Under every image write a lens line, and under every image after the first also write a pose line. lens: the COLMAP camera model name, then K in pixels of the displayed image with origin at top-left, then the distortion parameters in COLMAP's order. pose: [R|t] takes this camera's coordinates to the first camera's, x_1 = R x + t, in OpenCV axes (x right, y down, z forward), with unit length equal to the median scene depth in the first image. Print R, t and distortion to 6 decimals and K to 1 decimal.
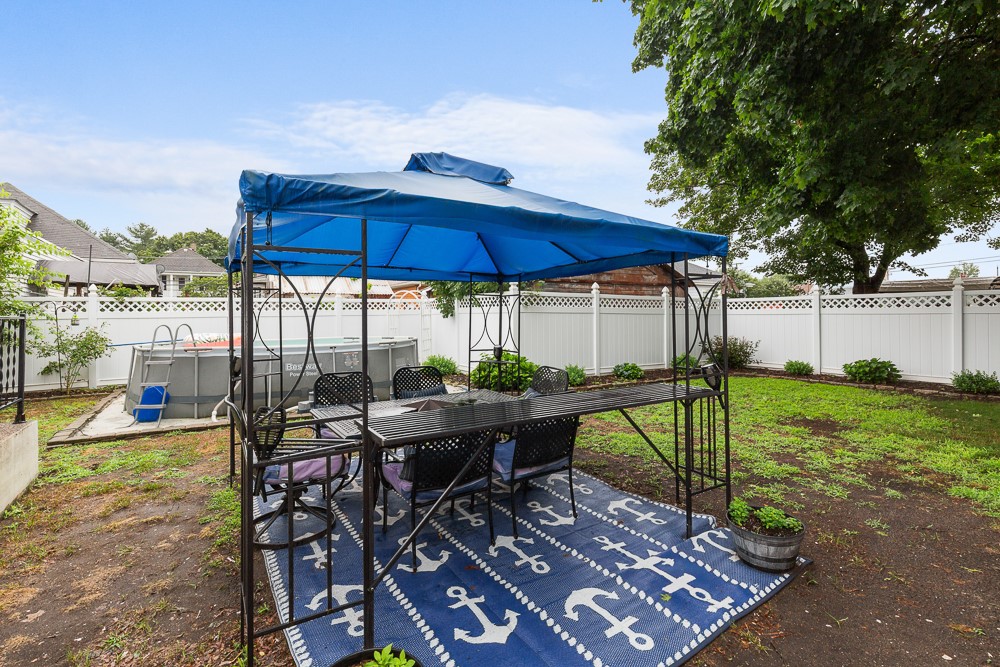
lens RADIAL K [[456.0, 0, 493.0], [0, 456.0, 324.0], [0, 0, 1]] dist [0.002719, 0.000174]
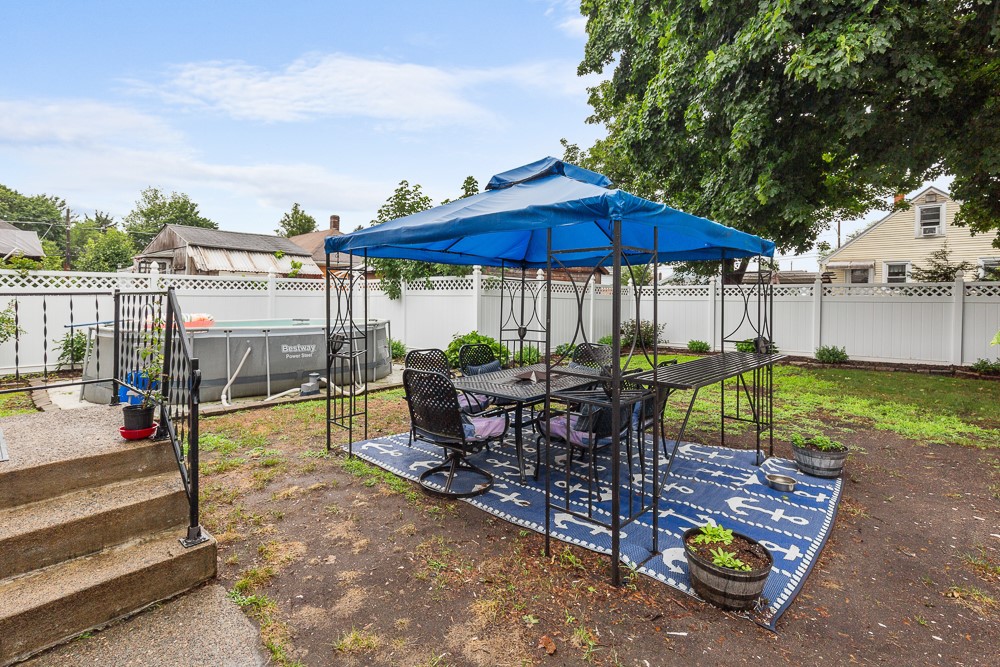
lens RADIAL K [[475.7, 0, 461.8], [0, 475.7, 300.3], [0, 0, 1]] dist [-0.007655, 0.000419]
pose [[0.974029, 0.011329, 0.226141, -0.653568], [-0.007819, 0.999835, -0.016410, 0.010422], [-0.226289, 0.014215, 0.973956, -0.151797]]
